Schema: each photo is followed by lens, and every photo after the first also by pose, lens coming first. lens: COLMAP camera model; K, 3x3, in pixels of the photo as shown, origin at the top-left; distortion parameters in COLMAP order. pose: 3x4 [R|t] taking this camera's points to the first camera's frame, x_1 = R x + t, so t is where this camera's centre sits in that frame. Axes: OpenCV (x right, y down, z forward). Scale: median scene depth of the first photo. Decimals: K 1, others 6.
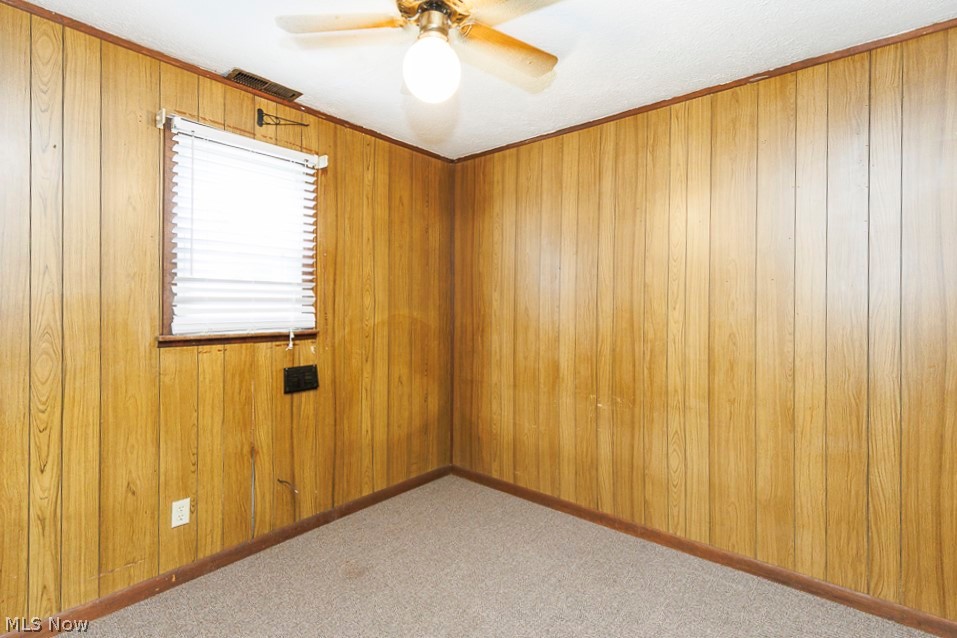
lens RADIAL K [[434.1, 0, 479.6], [0, 434.1, 310.3], [0, 0, 1]] dist [0.005668, -0.002007]
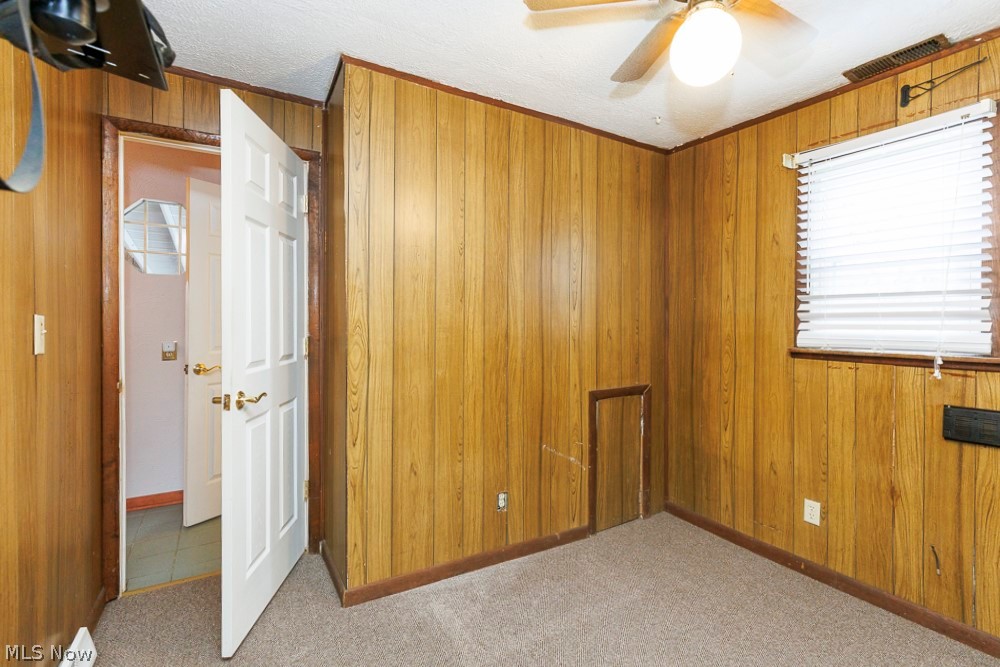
lens RADIAL K [[453.6, 0, 500.8], [0, 453.6, 325.6], [0, 0, 1]] dist [0.005668, -0.002007]
pose [[-0.300960, 0.006005, -0.953618, 0.596062], [-0.012330, 0.999872, 0.010187, -0.002693], [0.953557, 0.014824, -0.300847, 0.563195]]
